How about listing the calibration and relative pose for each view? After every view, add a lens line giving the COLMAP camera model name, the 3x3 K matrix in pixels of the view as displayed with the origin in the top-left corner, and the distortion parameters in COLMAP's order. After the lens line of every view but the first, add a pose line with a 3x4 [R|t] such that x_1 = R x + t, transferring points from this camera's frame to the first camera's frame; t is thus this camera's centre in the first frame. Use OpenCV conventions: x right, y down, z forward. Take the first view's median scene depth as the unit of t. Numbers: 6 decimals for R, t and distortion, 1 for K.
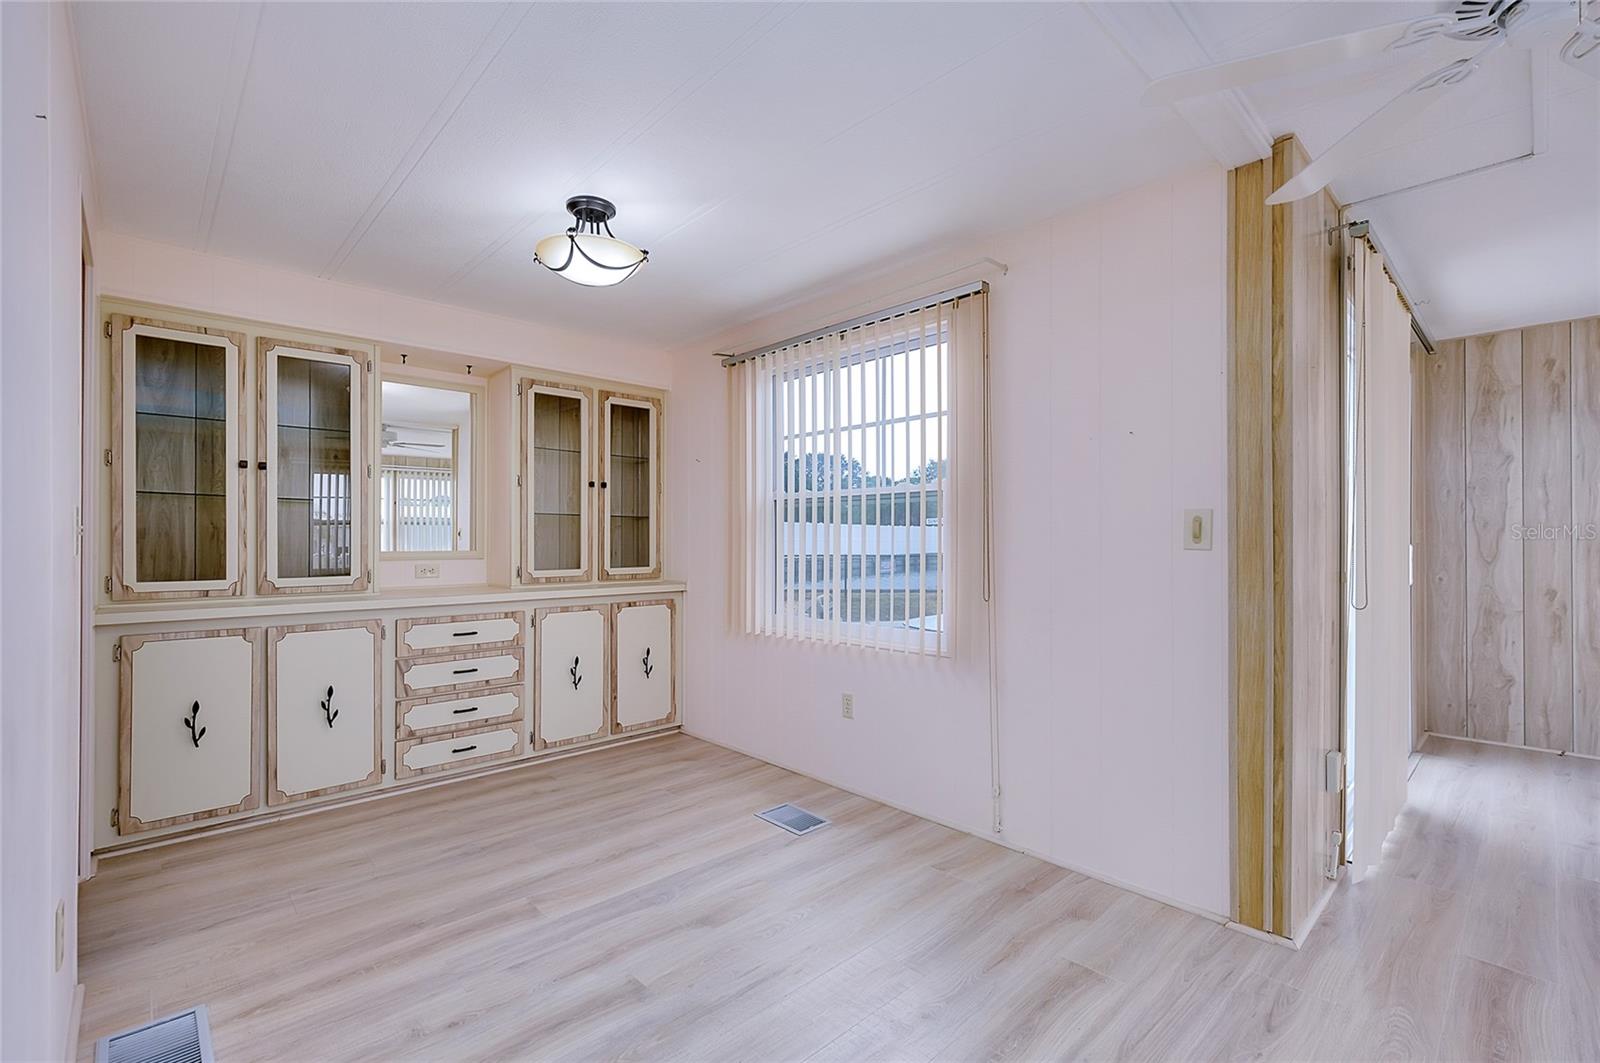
lens RADIAL K [[706.4, 0, 771.8], [0, 706.4, 530.7], [0, 0, 1]] dist [0.001933, -0.001131]
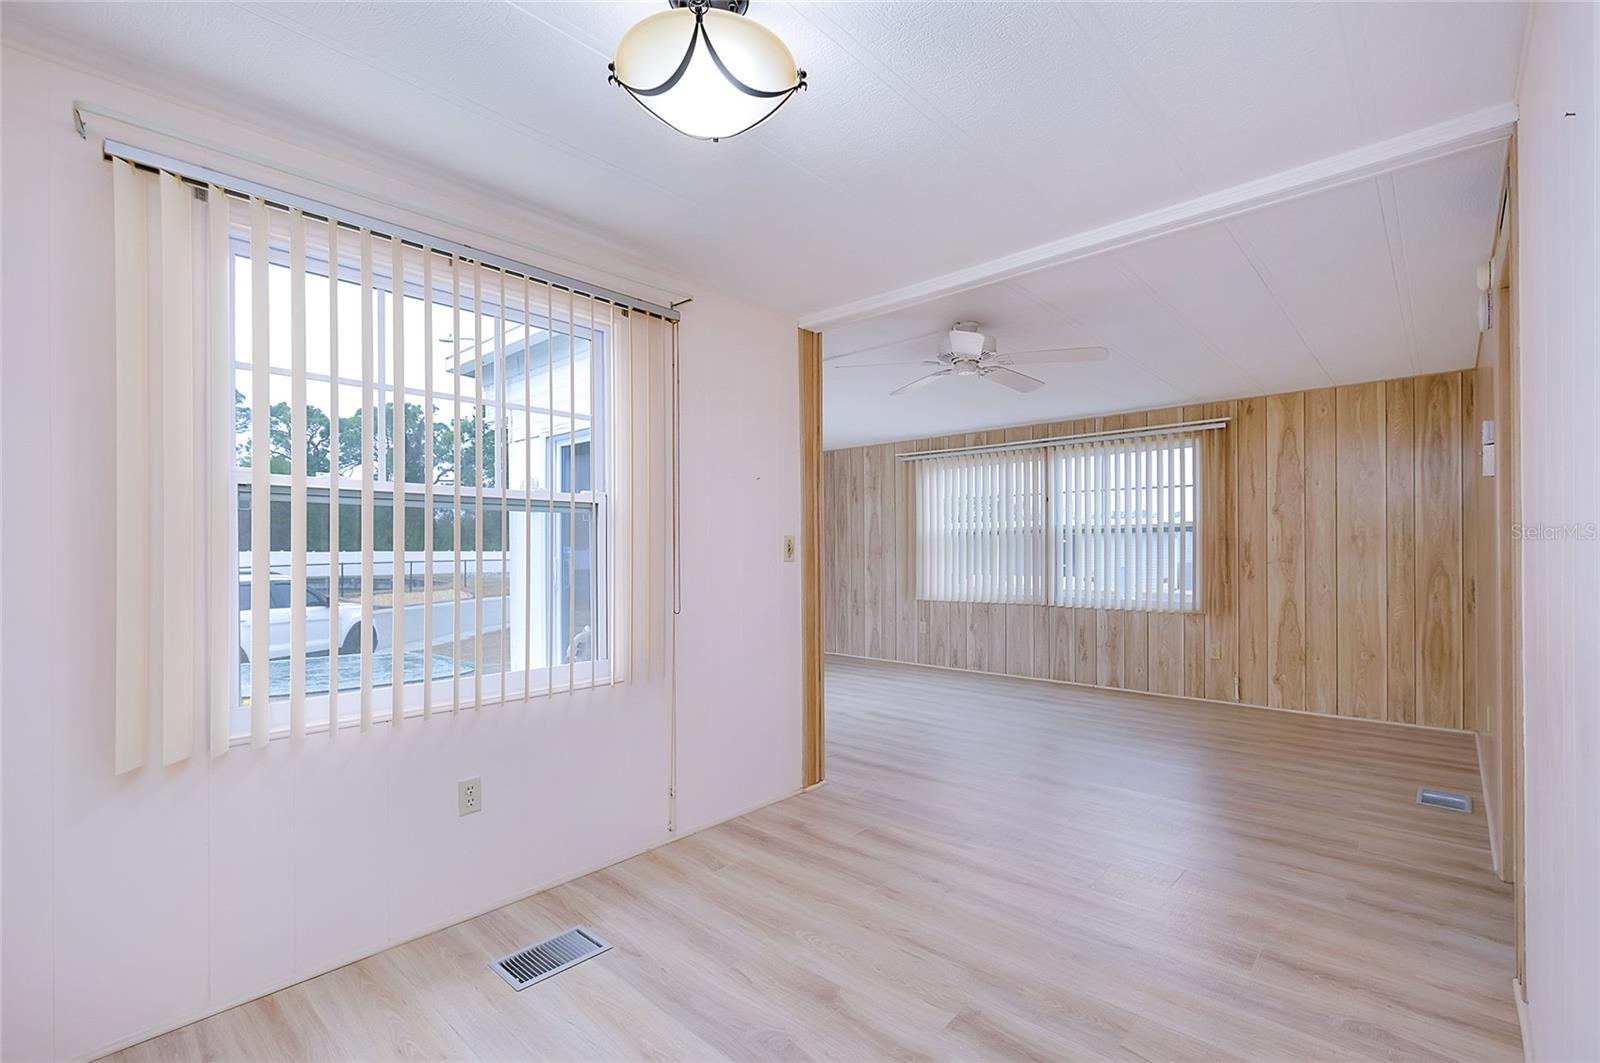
lens RADIAL K [[706.4, 0, 845.8], [0, 706.4, 544.5], [0, 0, 1]] dist [0.001933, -0.001131]
pose [[-0.127152, 0.011316, 0.991819, -0.650180], [-0.002985, 0.999926, -0.011791, 0.005761], [-0.991879, -0.004460, -0.127109, 0.736650]]
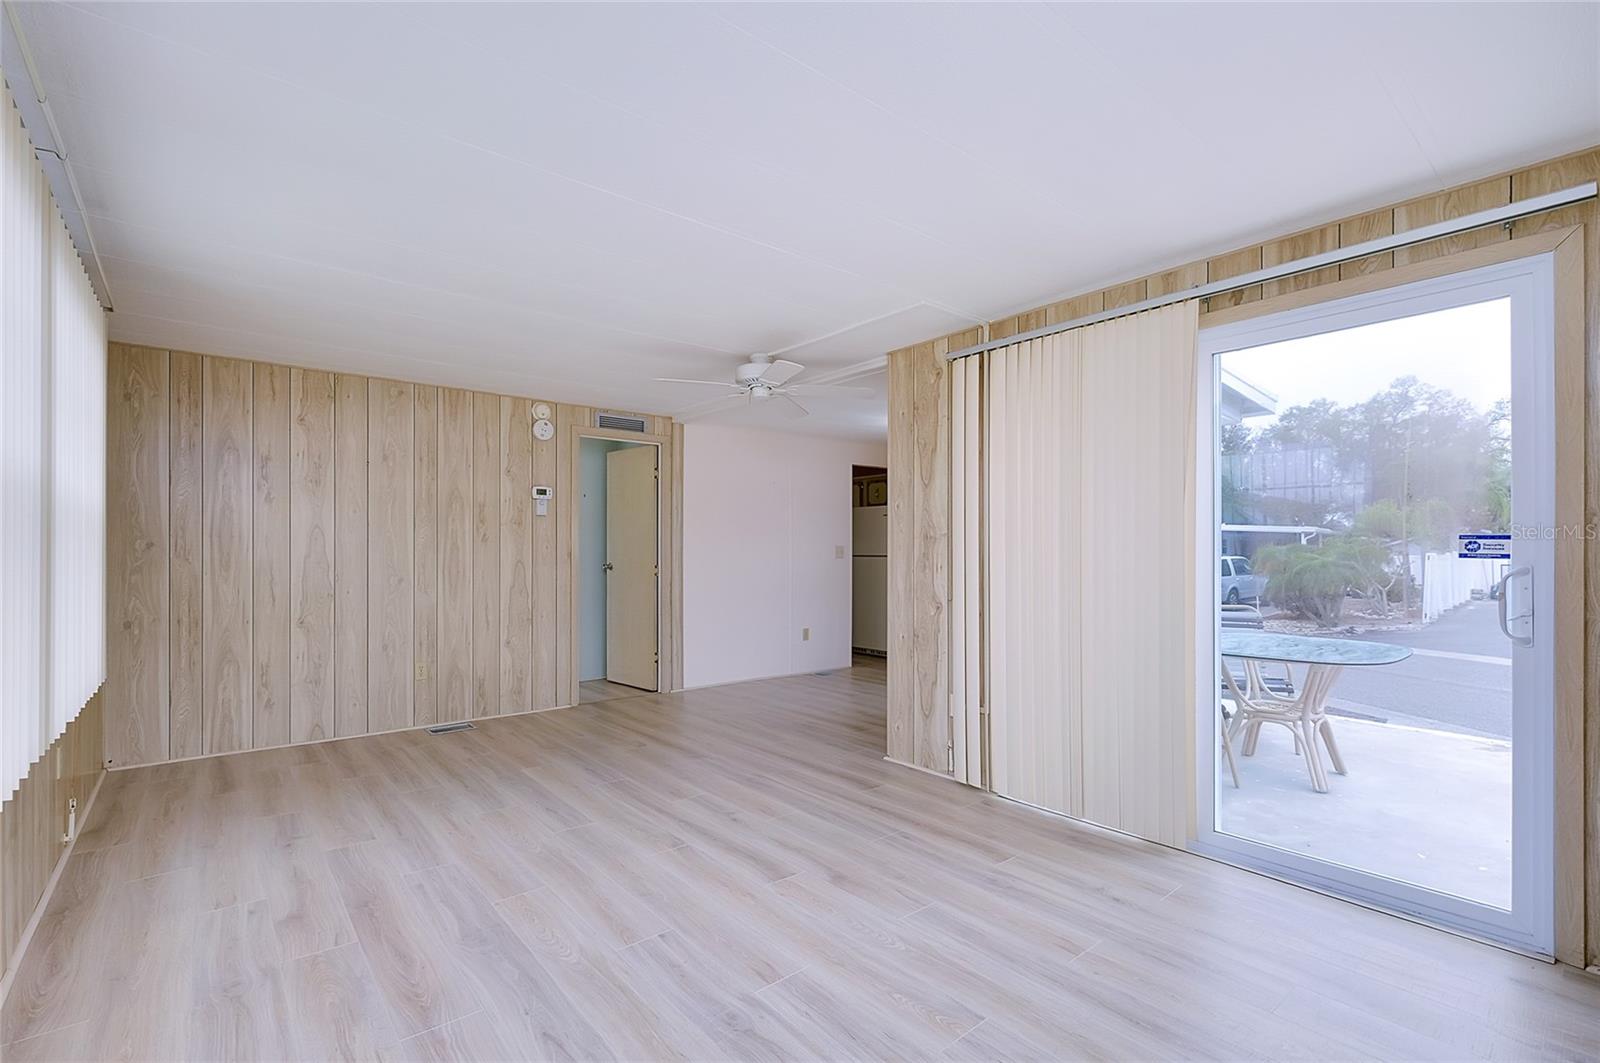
lens RADIAL K [[706.4, 0, 851.8], [0, 706.4, 547.0], [0, 0, 1]] dist [0.001933, -0.001131]
pose [[0.015178, -0.007382, -0.999858, 1.725748], [0.007351, 0.999947, -0.007271, 0.002339], [0.999858, -0.007240, 0.015232, 0.552874]]
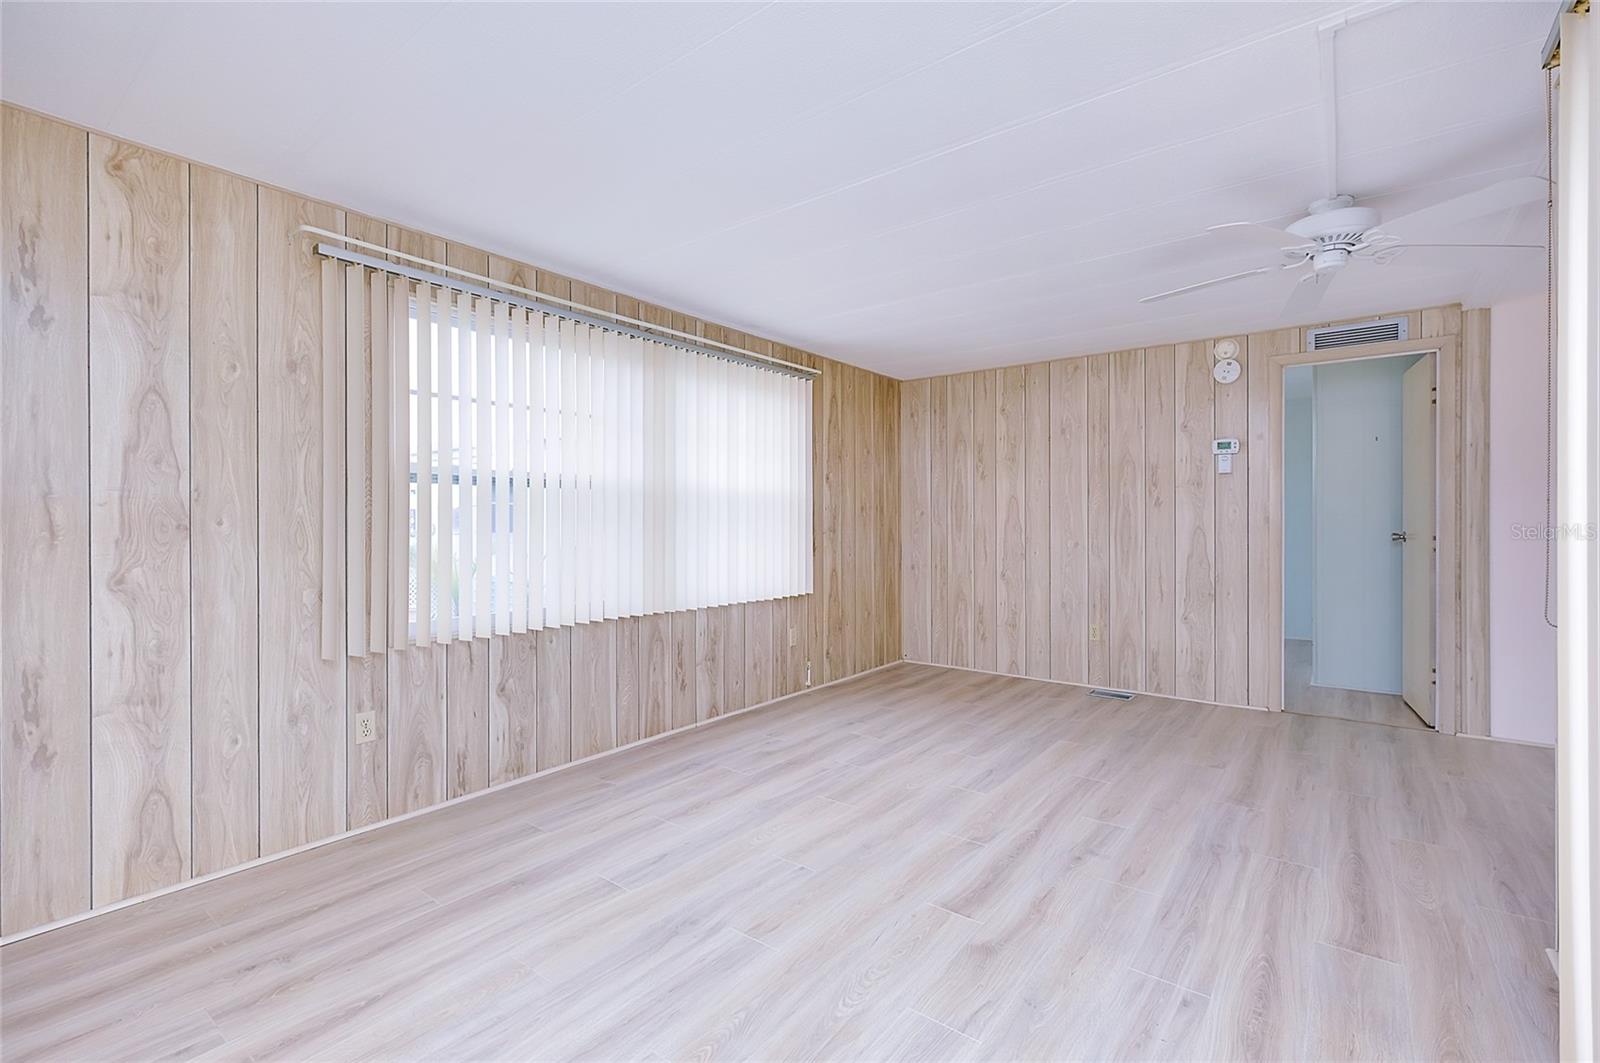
lens RADIAL K [[737.0, 0, 756.9], [0, 737.0, 524.0], [0, 0, 1]] dist [-0.004108, -0.000286]
pose [[-0.986293, 0.005629, -0.164906, 1.219788], [0.006234, 0.999976, -0.003151, 0.009796], [0.164884, -0.004136, -0.986304, 1.127258]]
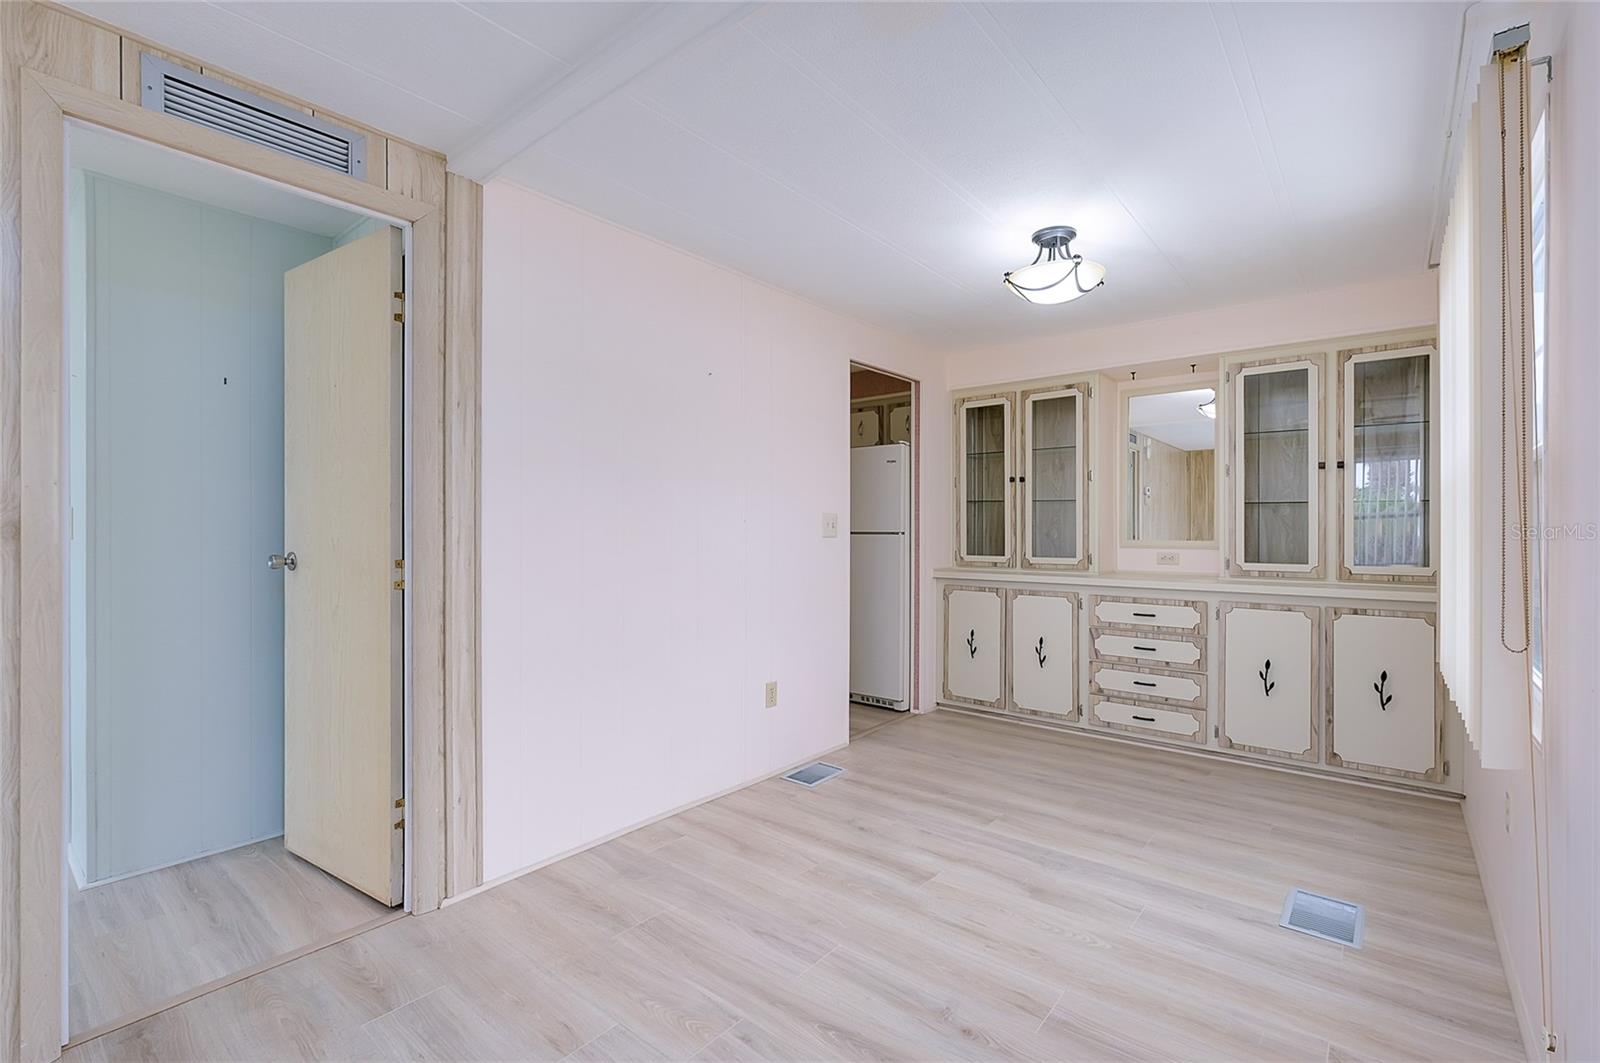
lens RADIAL K [[706.4, 0, 858.3], [0, 706.4, 528.4], [0, 0, 1]] dist [0.001933, -0.001131]
pose [[0.195218, -0.000524, -0.980760, 0.600362], [0.007197, 0.999974, 0.000898, 0.006198], [0.980733, -0.007234, 0.195217, 0.364100]]
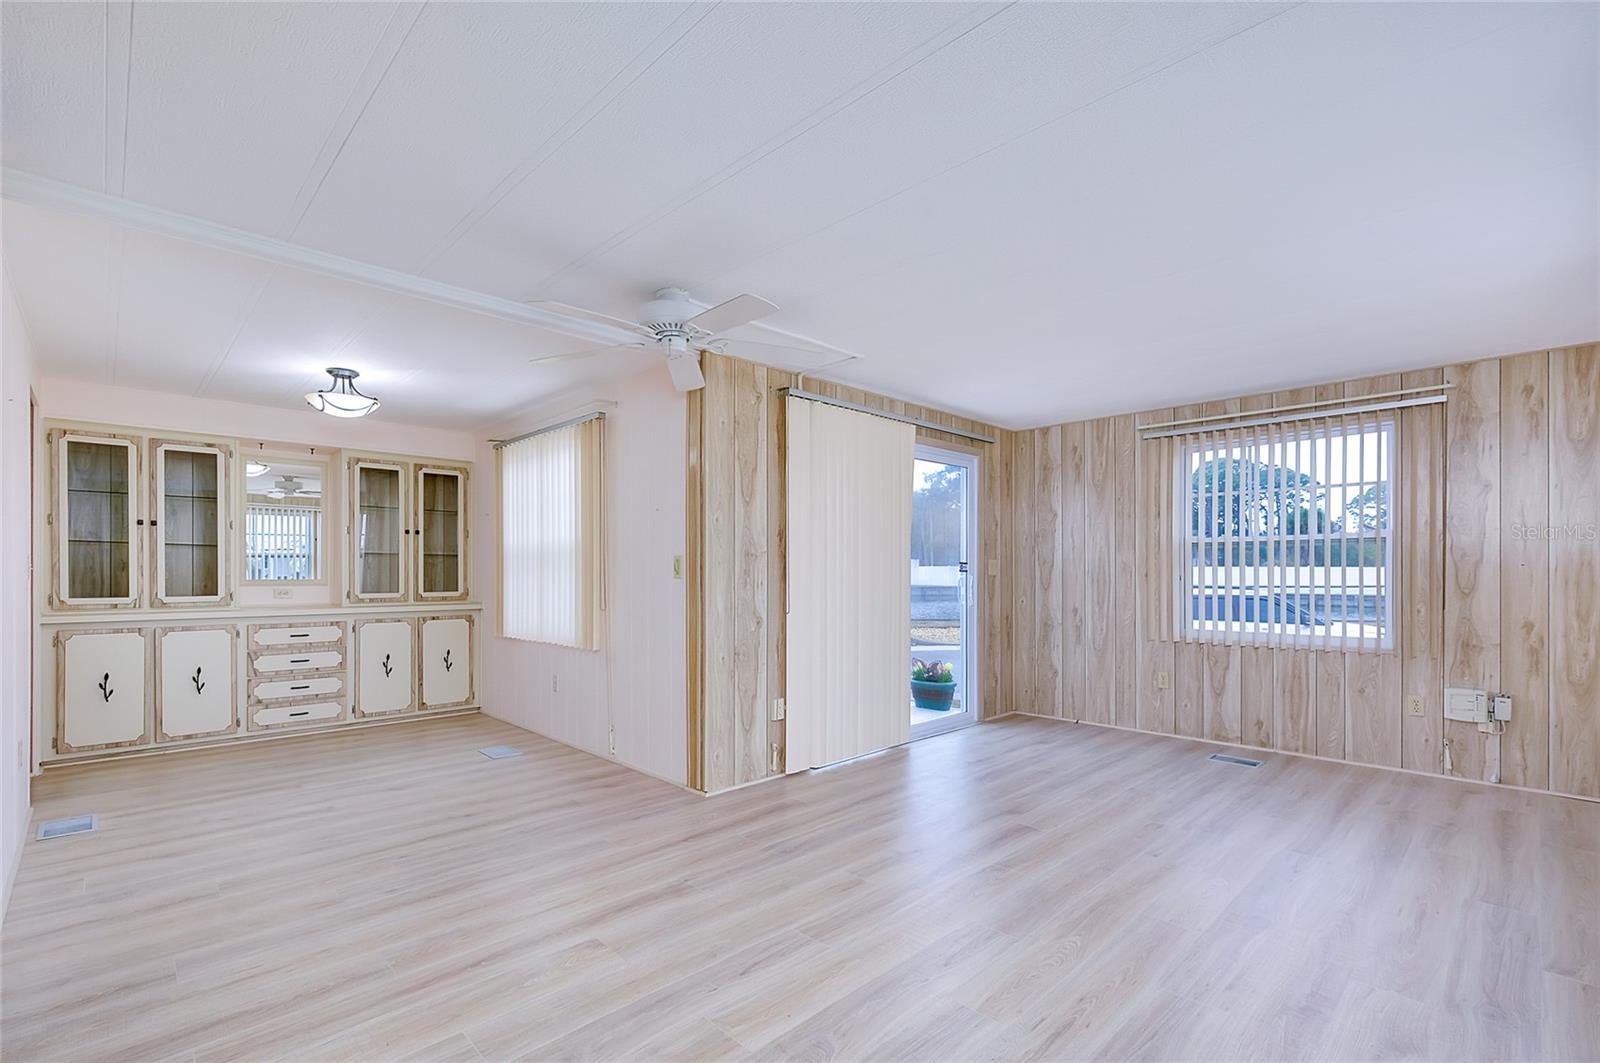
lens RADIAL K [[706.4, 0, 756.1], [0, 706.4, 569.9], [0, 0, 1]] dist [0.001933, -0.001131]
pose [[0.999930, 0.001643, 0.011723, 0.529655], [-0.001745, 0.999961, 0.008653, -0.005639], [-0.011709, -0.008673, 0.999894, -0.511234]]
